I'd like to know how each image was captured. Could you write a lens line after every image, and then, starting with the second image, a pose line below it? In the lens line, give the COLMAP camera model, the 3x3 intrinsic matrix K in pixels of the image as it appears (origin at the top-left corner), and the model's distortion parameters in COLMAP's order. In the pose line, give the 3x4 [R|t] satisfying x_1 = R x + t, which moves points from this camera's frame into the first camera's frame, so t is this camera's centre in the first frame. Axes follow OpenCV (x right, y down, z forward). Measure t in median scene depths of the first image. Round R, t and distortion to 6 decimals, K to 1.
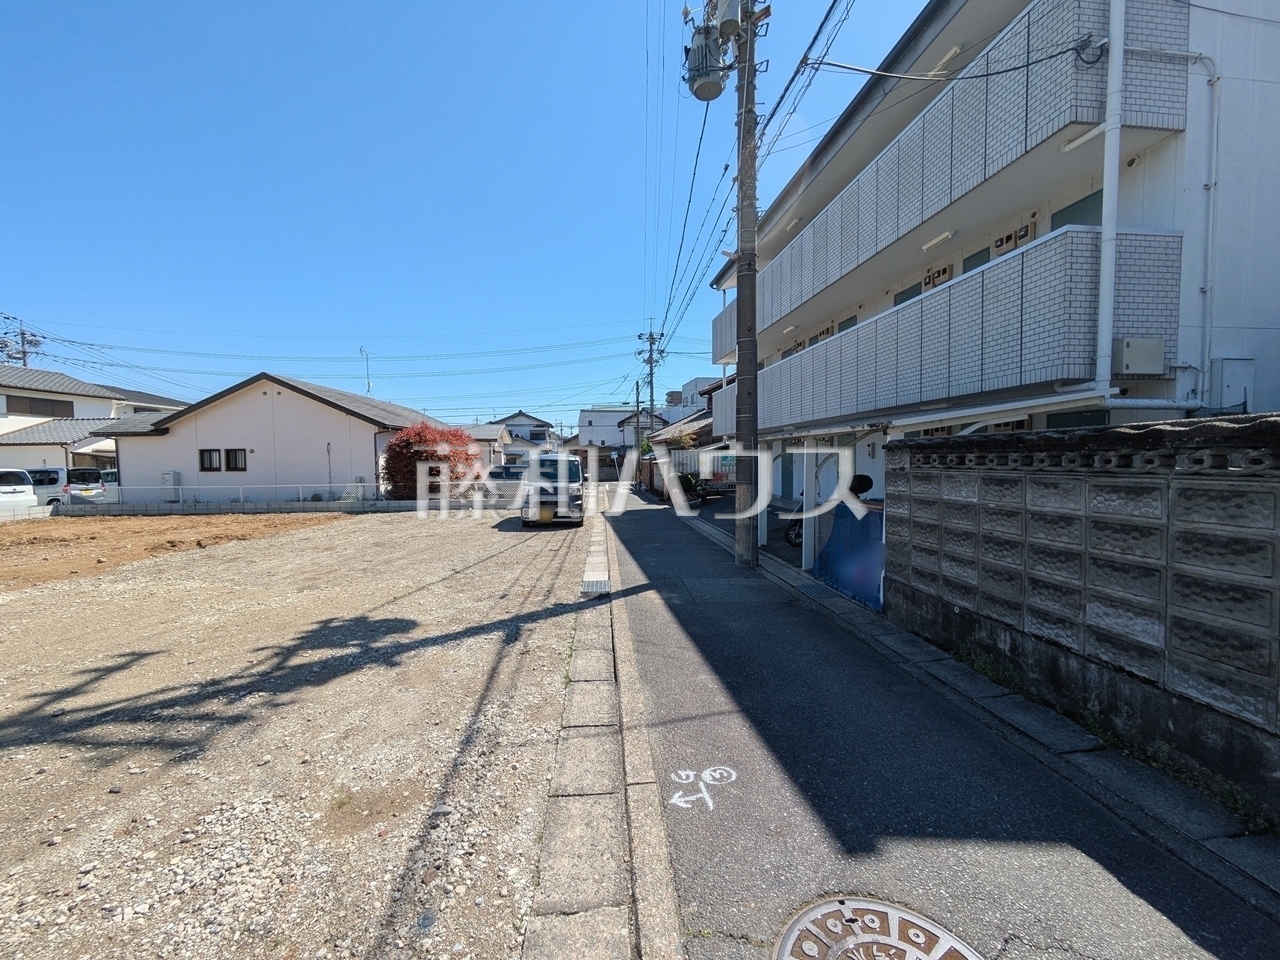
lens RADIAL K [[506.6, 0, 638.7], [0, 506.6, 480.1], [0, 0, 1]] dist [-0.003339, 0.002982]
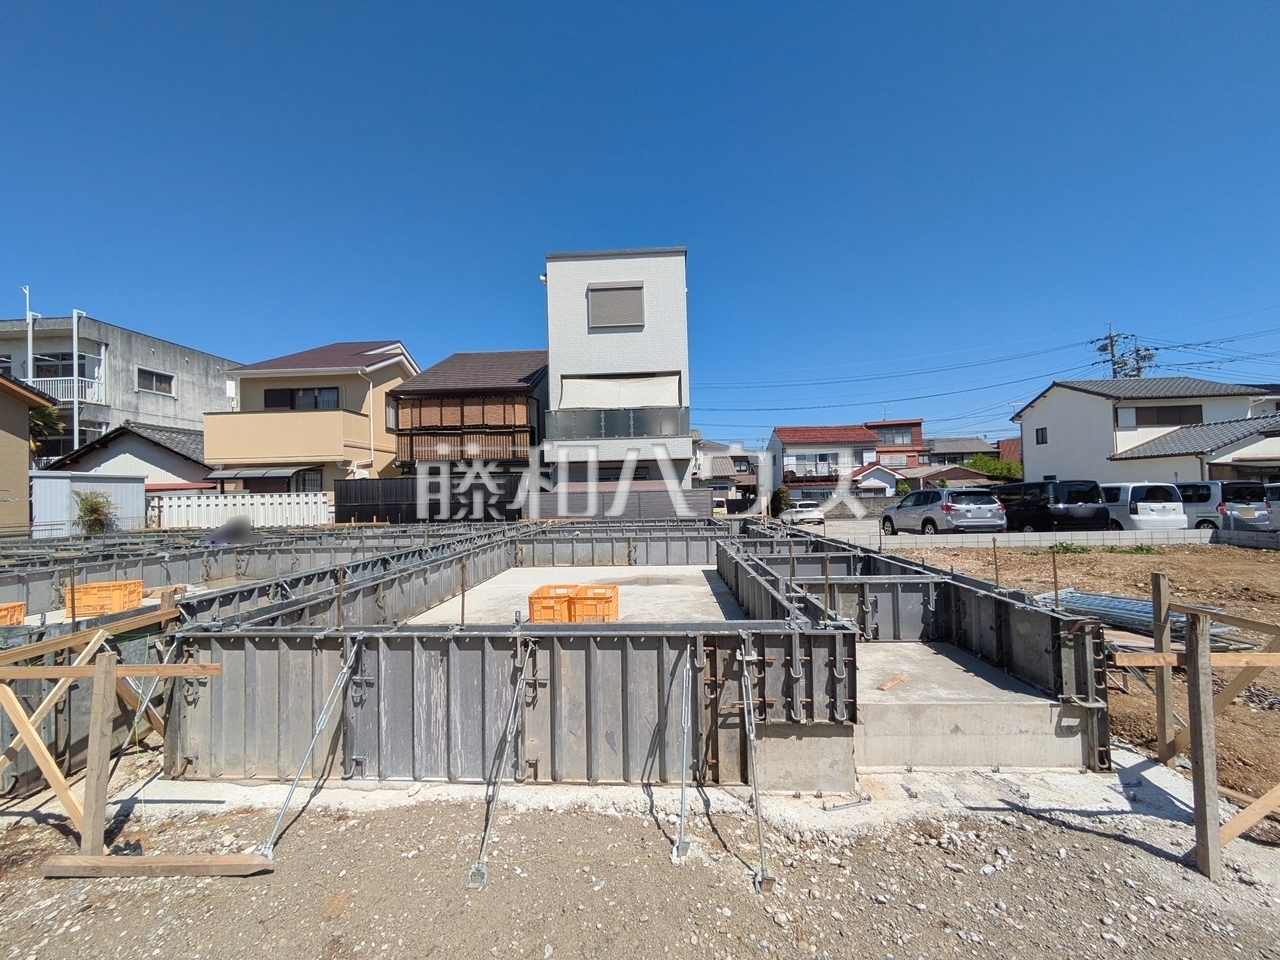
lens RADIAL K [[506.6, 0, 638.5], [0, 506.6, 482.4], [0, 0, 1]] dist [-0.003339, 0.002982]
pose [[-0.067043, -0.006053, -0.997732, -1.031467], [-0.016897, 0.999845, -0.004931, -0.012460], [0.997607, 0.016528, -0.067135, 0.551496]]
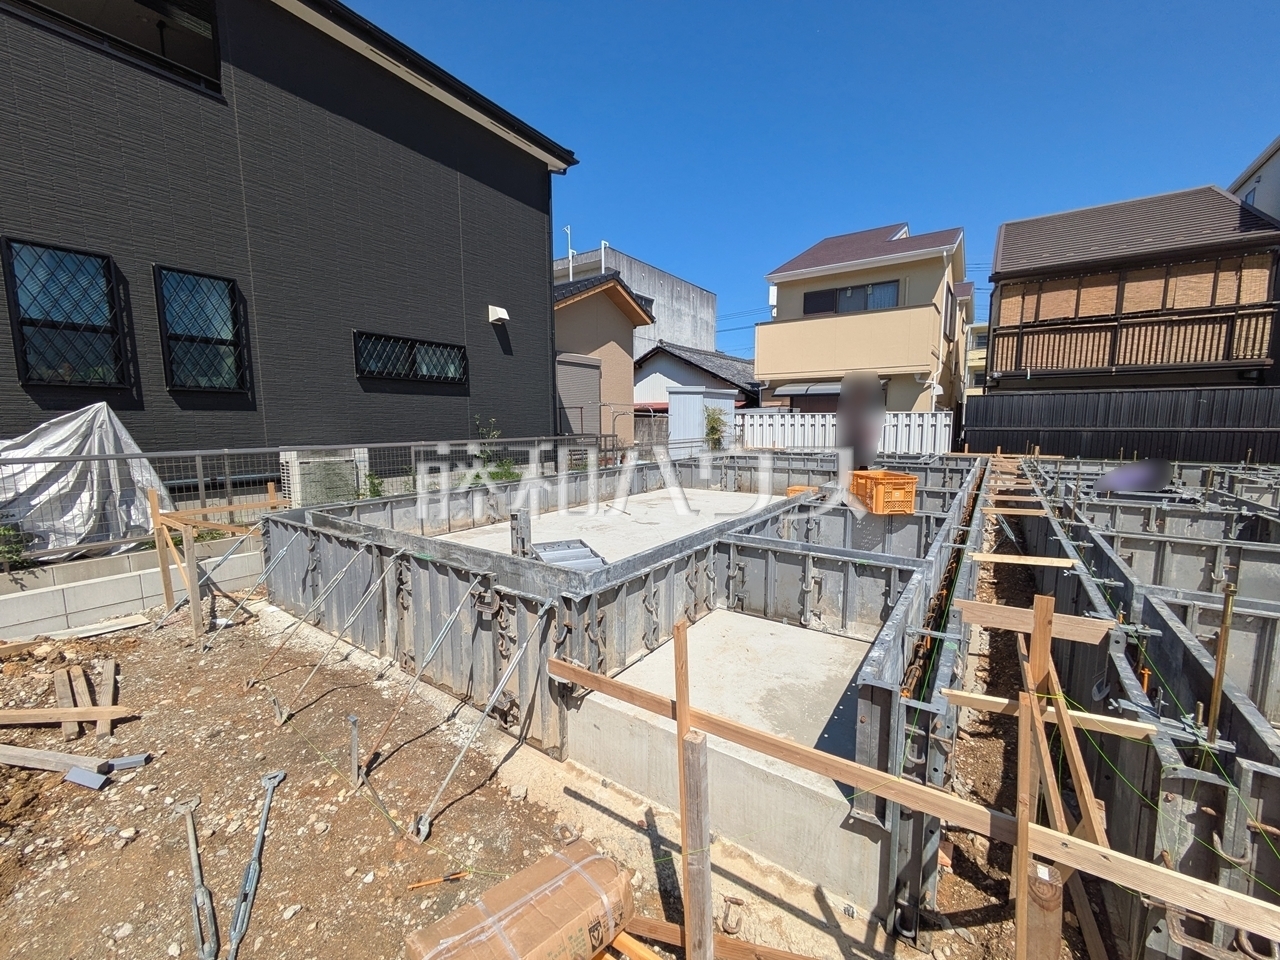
lens RADIAL K [[506.6, 0, 640.3], [0, 506.6, 481.6], [0, 0, 1]] dist [-0.003339, 0.002982]
pose [[-0.587703, 0.111083, -0.801415, -1.177779], [-0.023422, 0.987779, 0.154091, 0.049740], [0.808738, 0.109331, -0.577918, -1.174933]]
